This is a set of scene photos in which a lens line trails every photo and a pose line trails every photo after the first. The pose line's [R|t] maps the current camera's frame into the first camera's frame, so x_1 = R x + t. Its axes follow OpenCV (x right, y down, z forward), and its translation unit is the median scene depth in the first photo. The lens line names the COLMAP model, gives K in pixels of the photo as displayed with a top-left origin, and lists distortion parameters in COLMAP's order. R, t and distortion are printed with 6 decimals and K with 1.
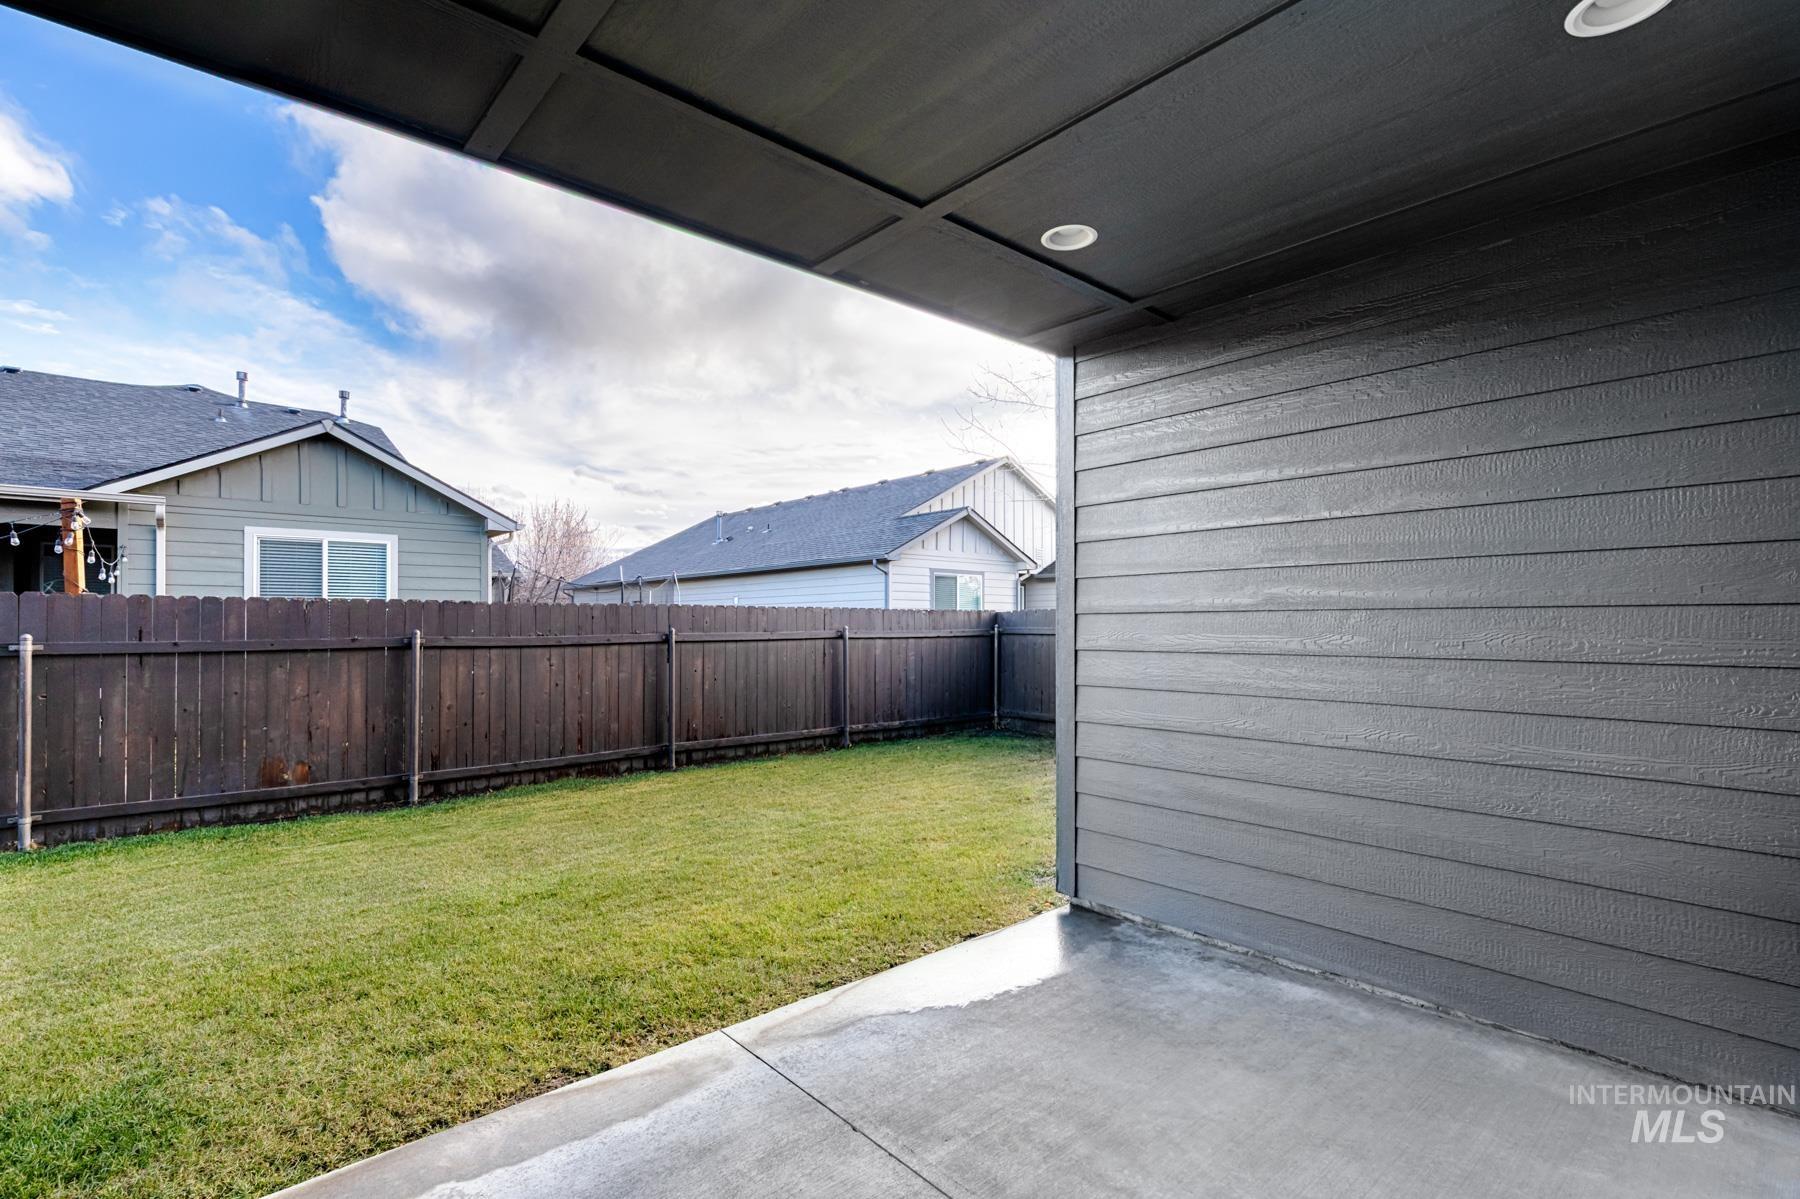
lens RADIAL K [[820.9, 0, 900.0], [0, 820.9, 599.5], [0, 0, 1]] dist [-0.000660, -0.000142]
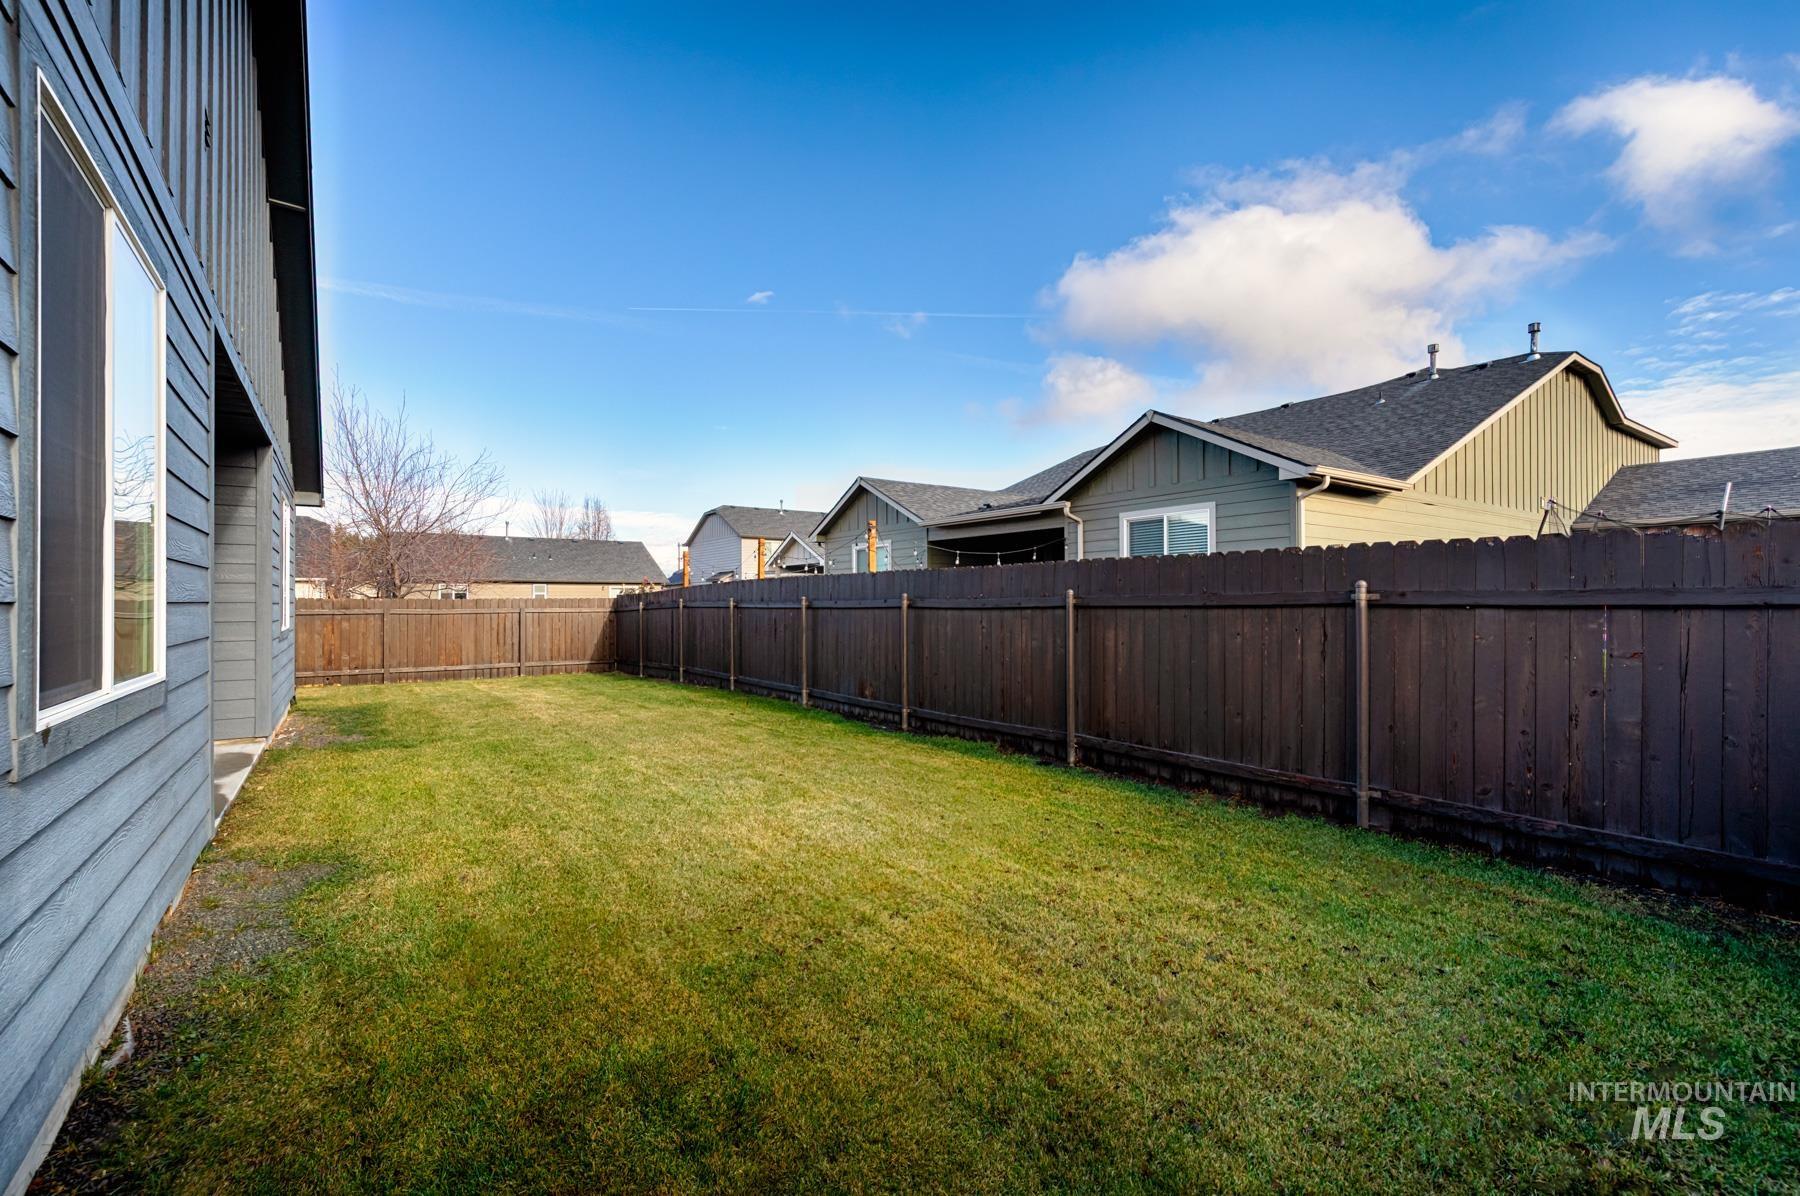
lens RADIAL K [[820.9, 0, 900.0], [0, 820.9, 598.0], [0, 0, 1]] dist [-0.000660, -0.000142]
pose [[-0.120712, -0.005123, -0.992674, 0.507170], [0.029194, 0.999536, -0.008708, 0.043029], [0.992258, -0.030031, -0.120507, 0.882205]]
